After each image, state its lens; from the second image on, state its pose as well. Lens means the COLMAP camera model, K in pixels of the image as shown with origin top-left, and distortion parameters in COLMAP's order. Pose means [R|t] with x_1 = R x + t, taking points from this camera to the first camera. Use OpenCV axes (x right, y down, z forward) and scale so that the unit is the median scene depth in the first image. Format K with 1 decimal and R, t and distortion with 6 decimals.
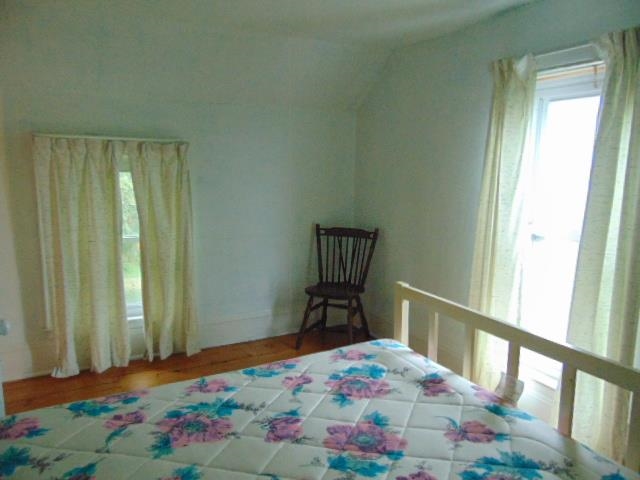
lens RADIAL K [[473.3, 0, 317.0], [0, 473.3, 238.7], [0, 0, 1]] dist [-0.002040, 0.004973]
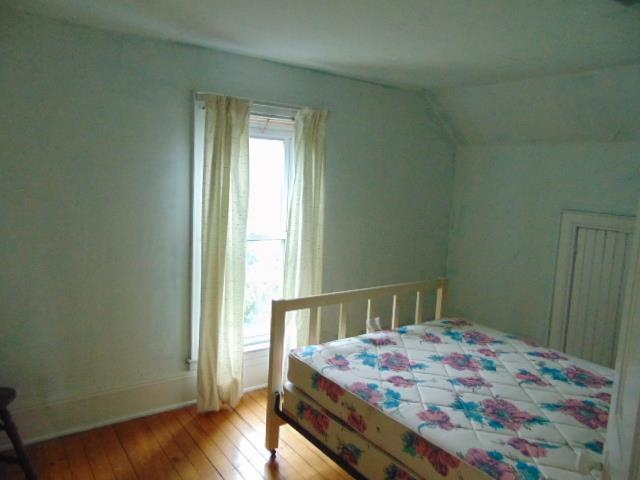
lens RADIAL K [[473.3, 0, 317.6], [0, 473.3, 239.2], [0, 0, 1]] dist [-0.002040, 0.004973]
pose [[-0.130191, -0.131644, 0.982711, -1.299106], [0.116722, 0.982219, 0.147042, -0.281888], [-0.984594, 0.133847, -0.112511, 1.484435]]
